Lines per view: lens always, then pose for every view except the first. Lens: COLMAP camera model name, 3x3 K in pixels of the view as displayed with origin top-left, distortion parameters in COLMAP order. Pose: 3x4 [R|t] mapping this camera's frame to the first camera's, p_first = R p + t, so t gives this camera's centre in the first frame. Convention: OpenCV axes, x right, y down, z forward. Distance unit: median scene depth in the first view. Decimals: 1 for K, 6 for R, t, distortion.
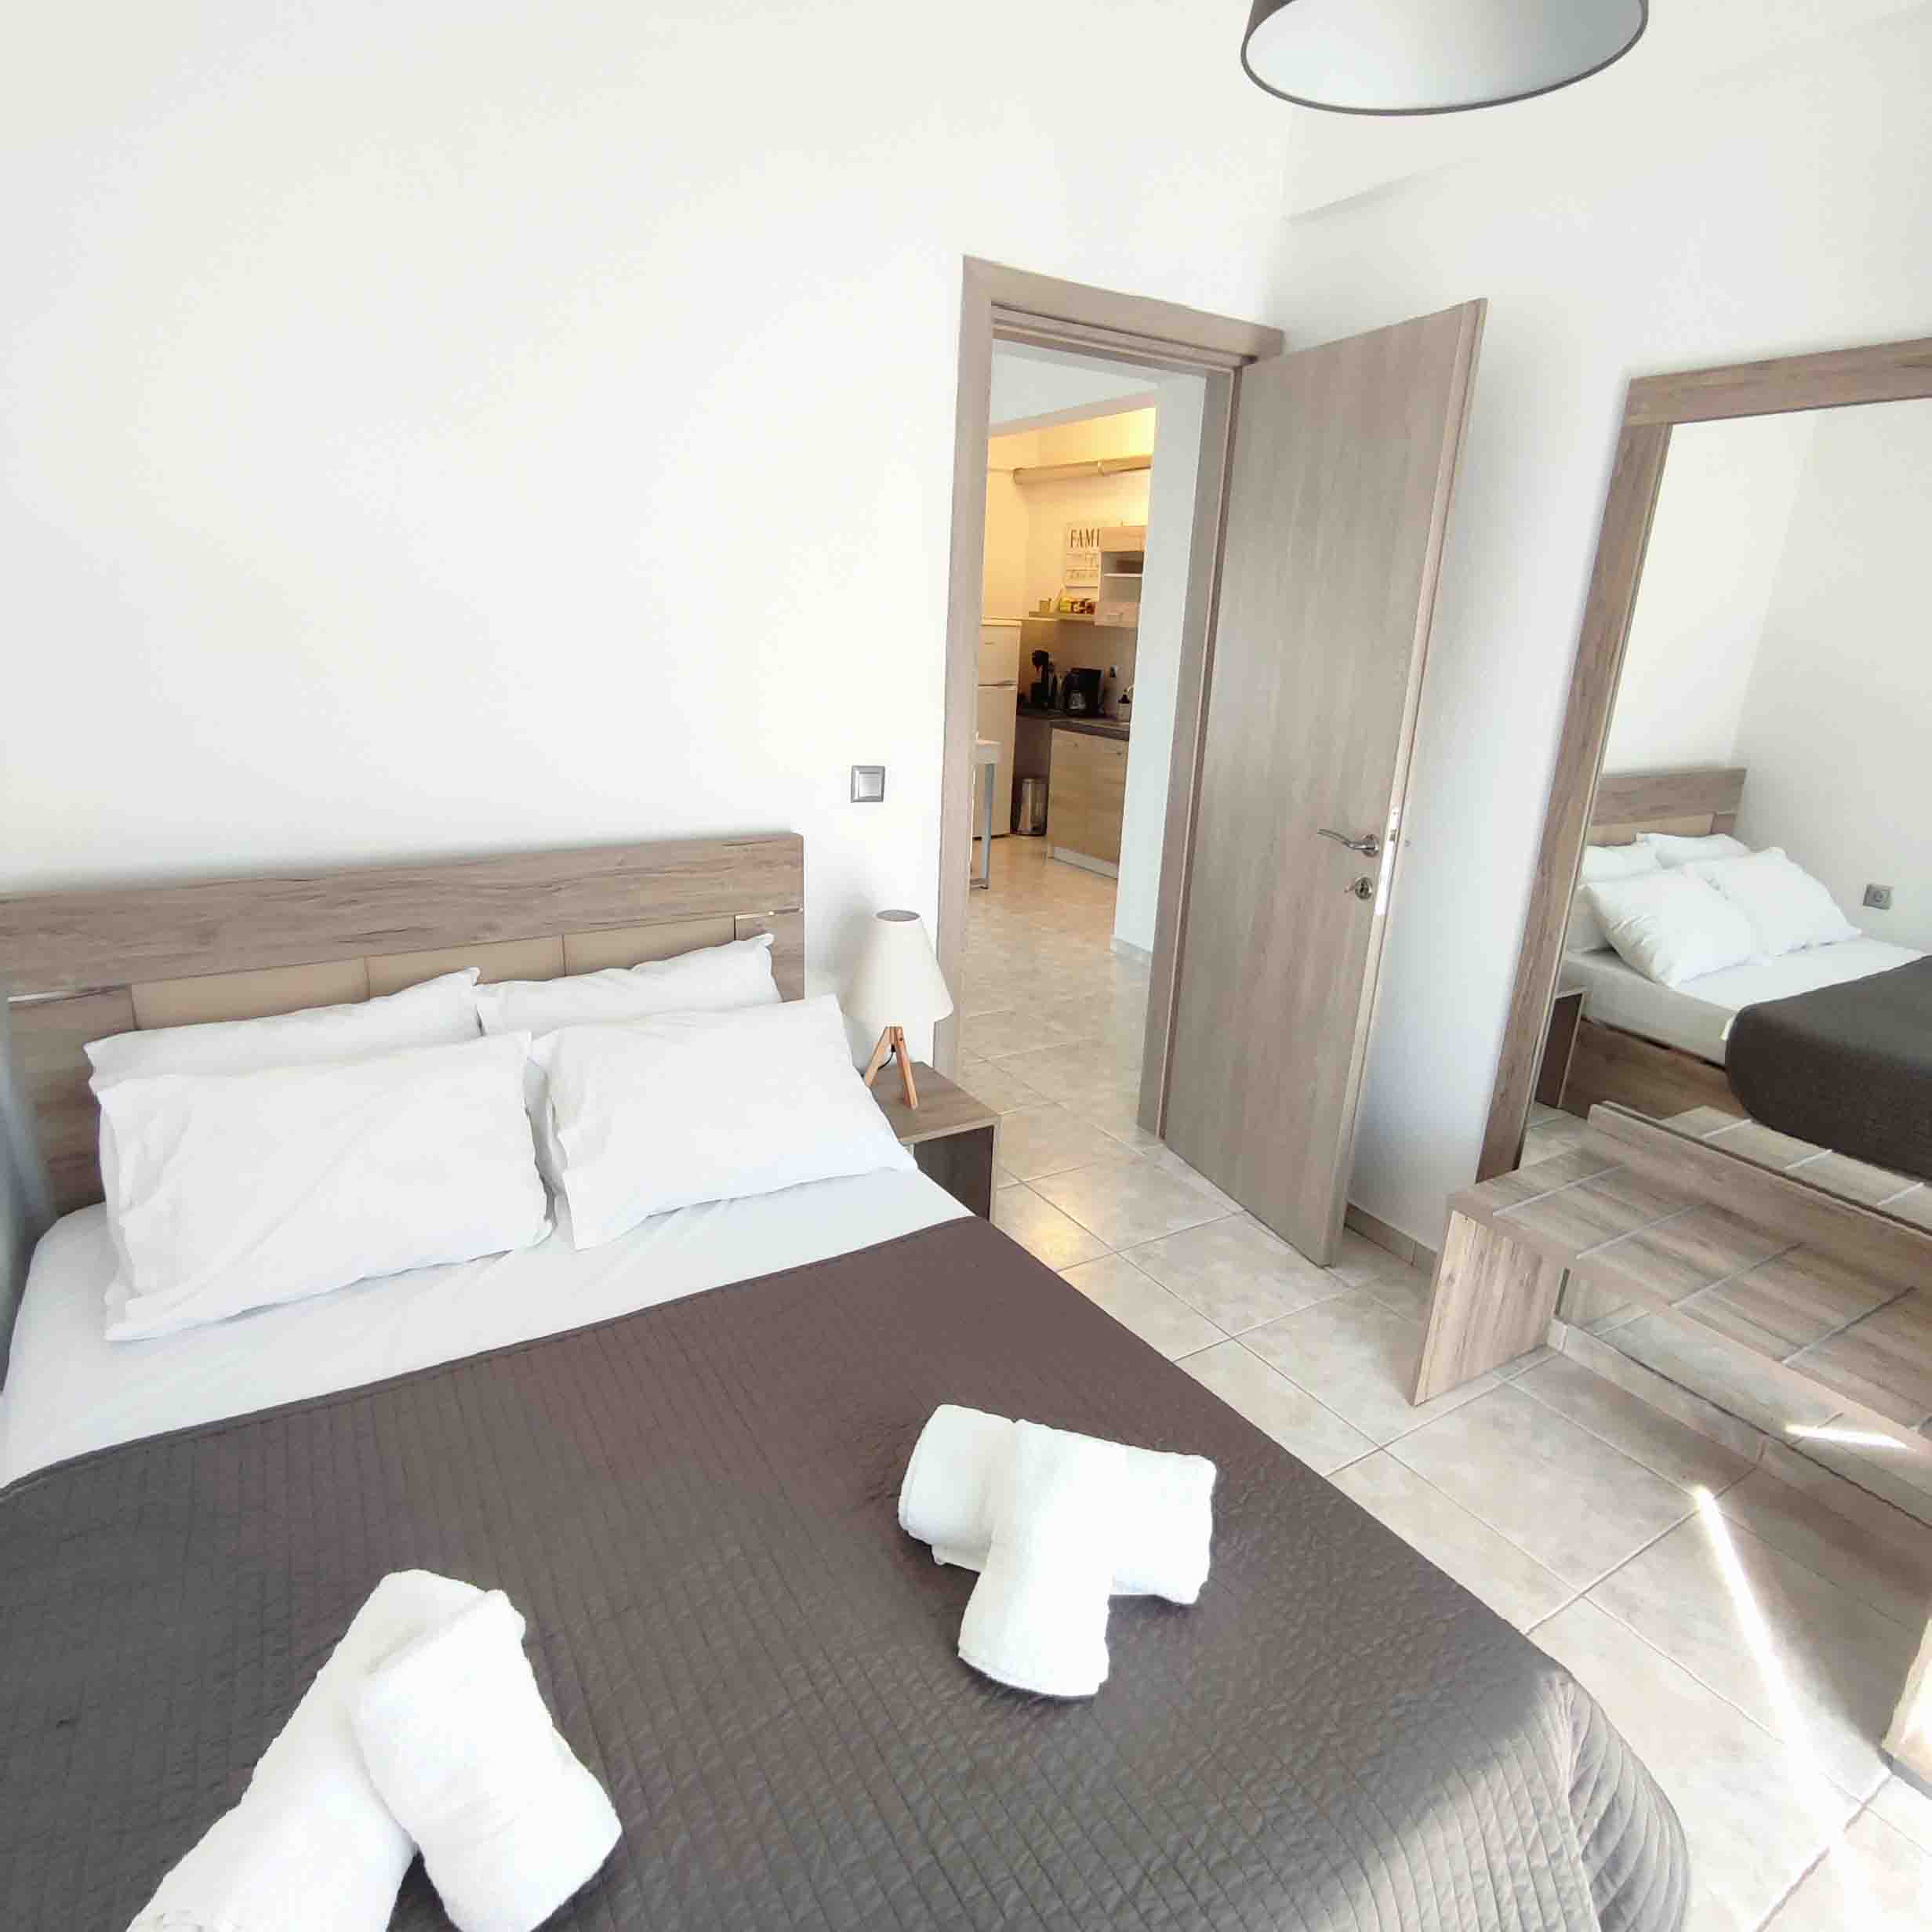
lens RADIAL K [[1165.0, 0, 968.6], [0, 1165.0, 985.6], [0, 0, 1]] dist [-0.064534, 0.055610]
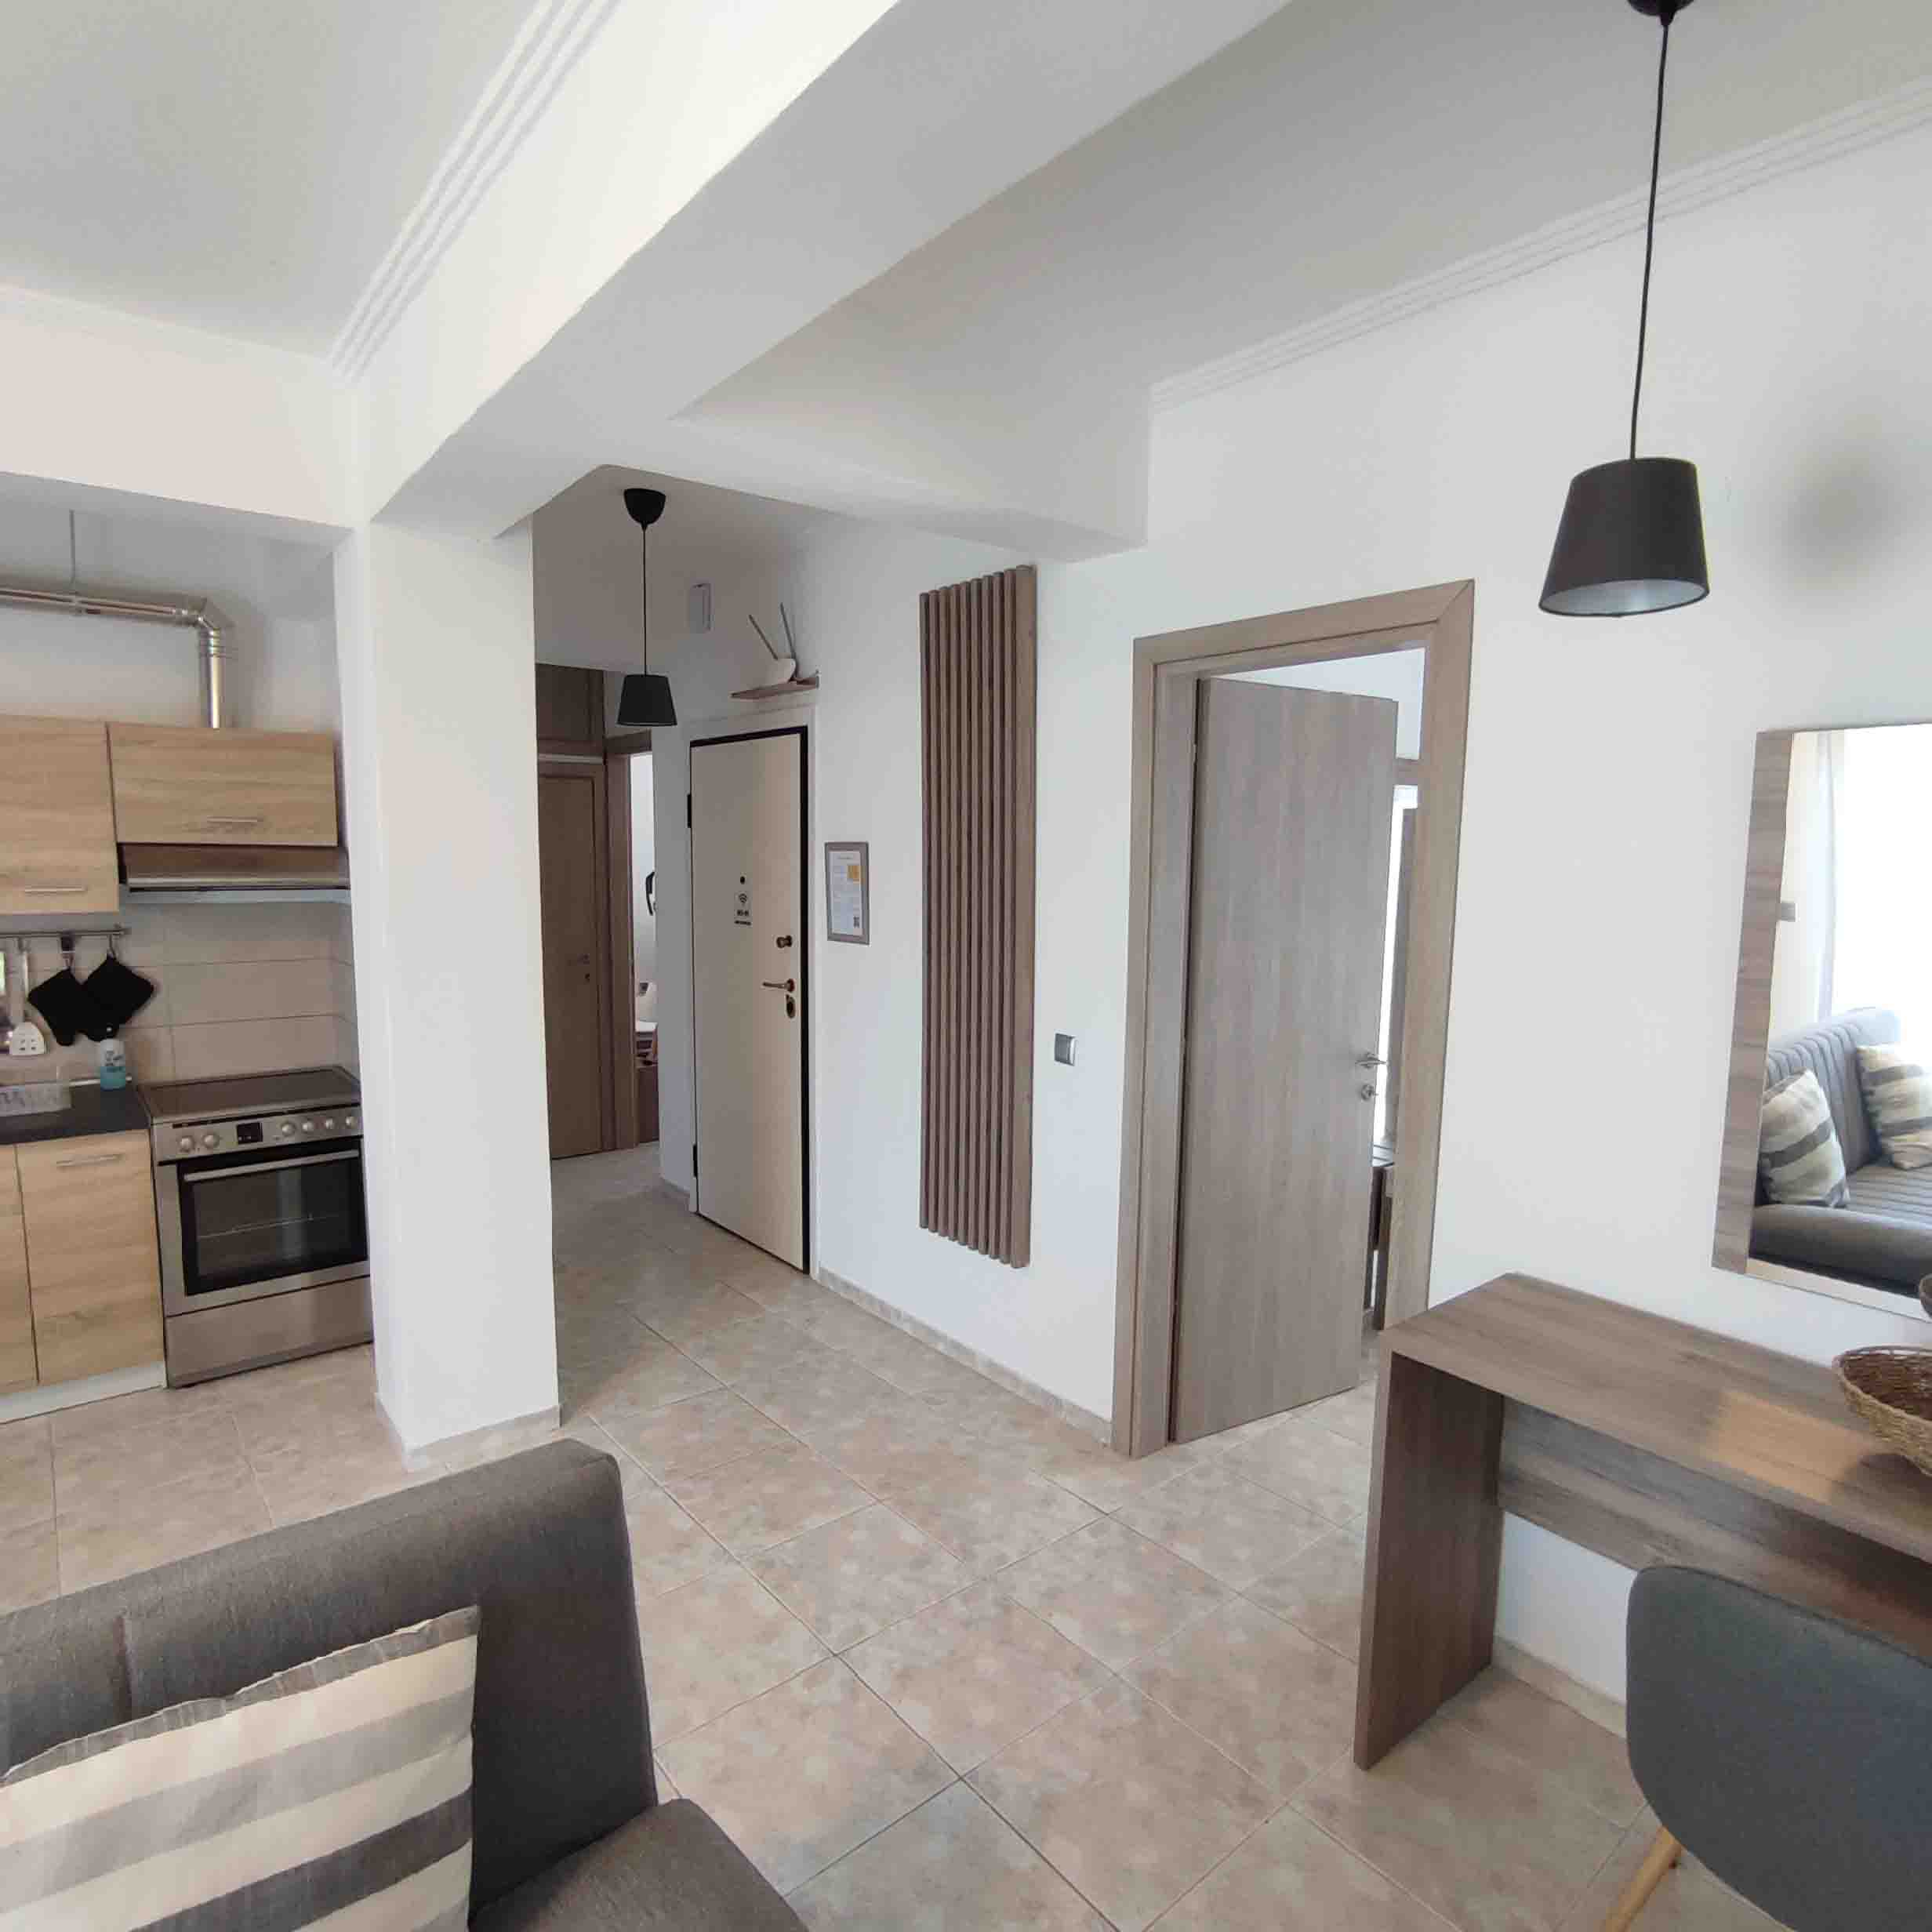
lens RADIAL K [[1165.0, 0, 968.6], [0, 1165.0, 985.6], [0, 0, 1]] dist [-0.064534, 0.055610]
pose [[-0.133379, -0.165448, 0.977158, -0.299897], [0.291812, 0.935702, 0.198261, -0.203267], [-0.947130, 0.311590, -0.076523, 0.512615]]
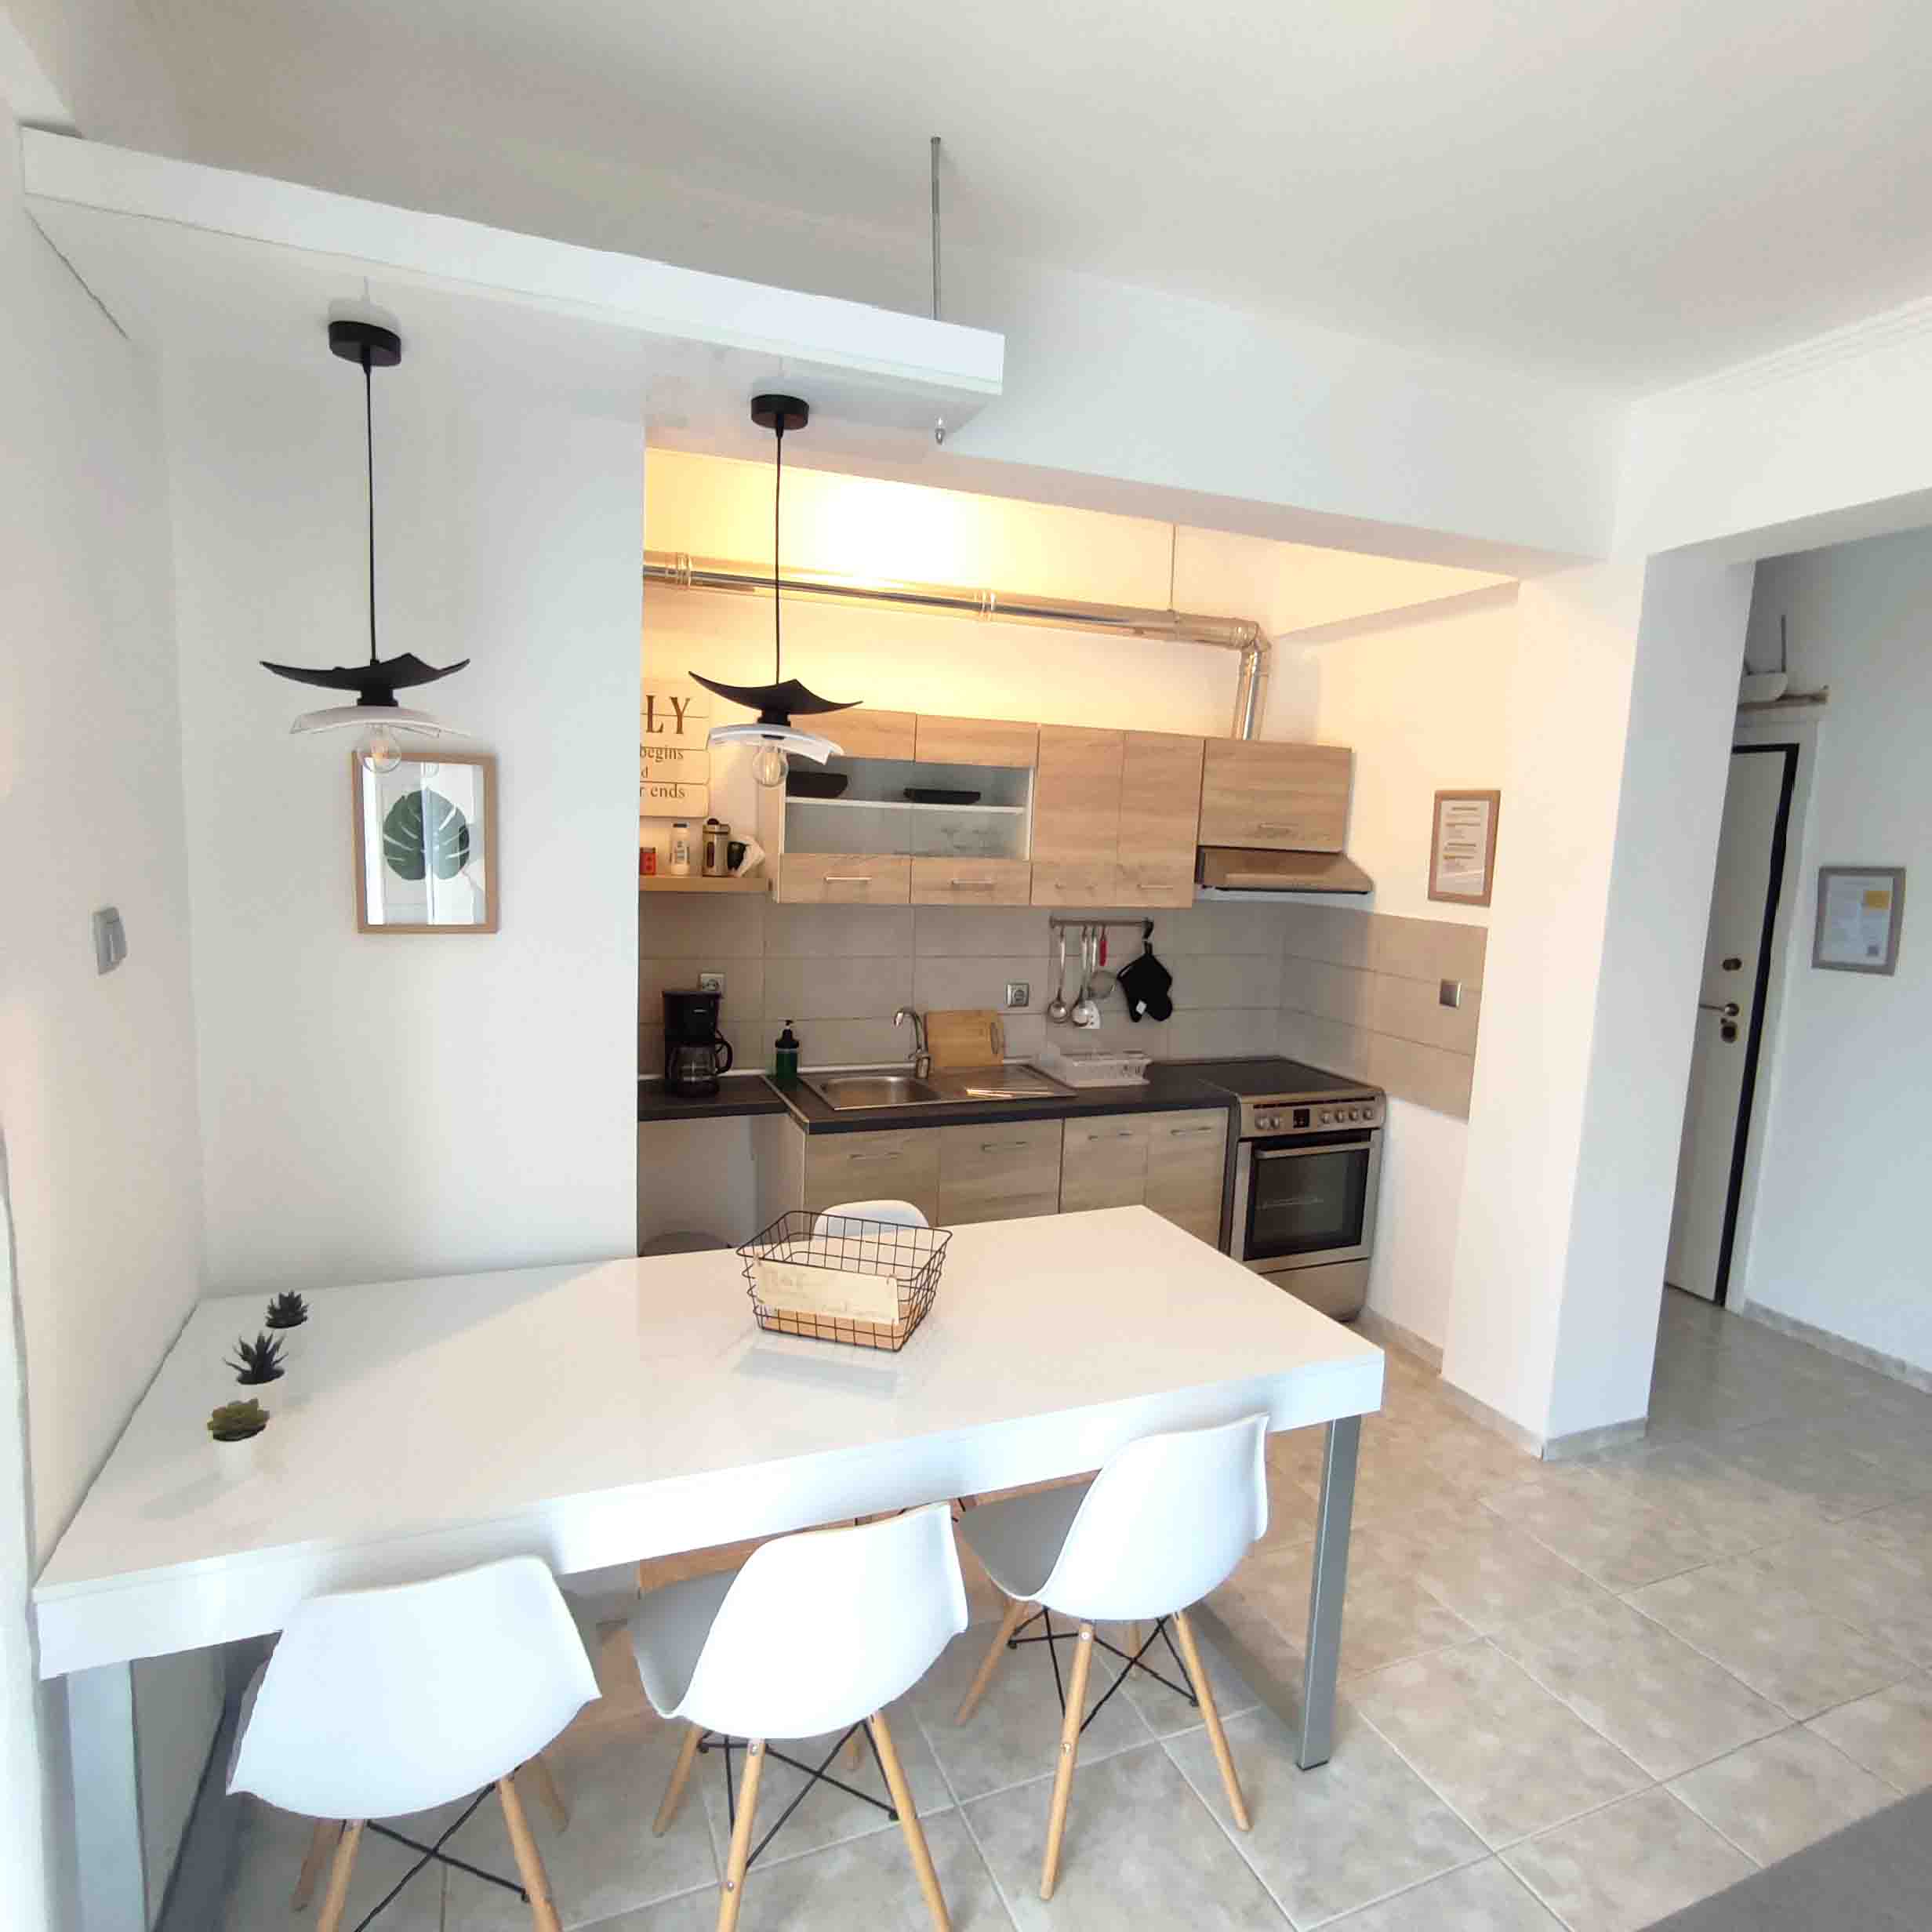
lens RADIAL K [[1165.0, 0, 968.6], [0, 1165.0, 985.6], [0, 0, 1]] dist [-0.064534, 0.055610]
pose [[0.166067, -0.168094, 0.971682, -0.323388], [0.277816, 0.953427, 0.117455, -0.294975], [-0.946171, 0.250443, 0.205032, 0.789680]]
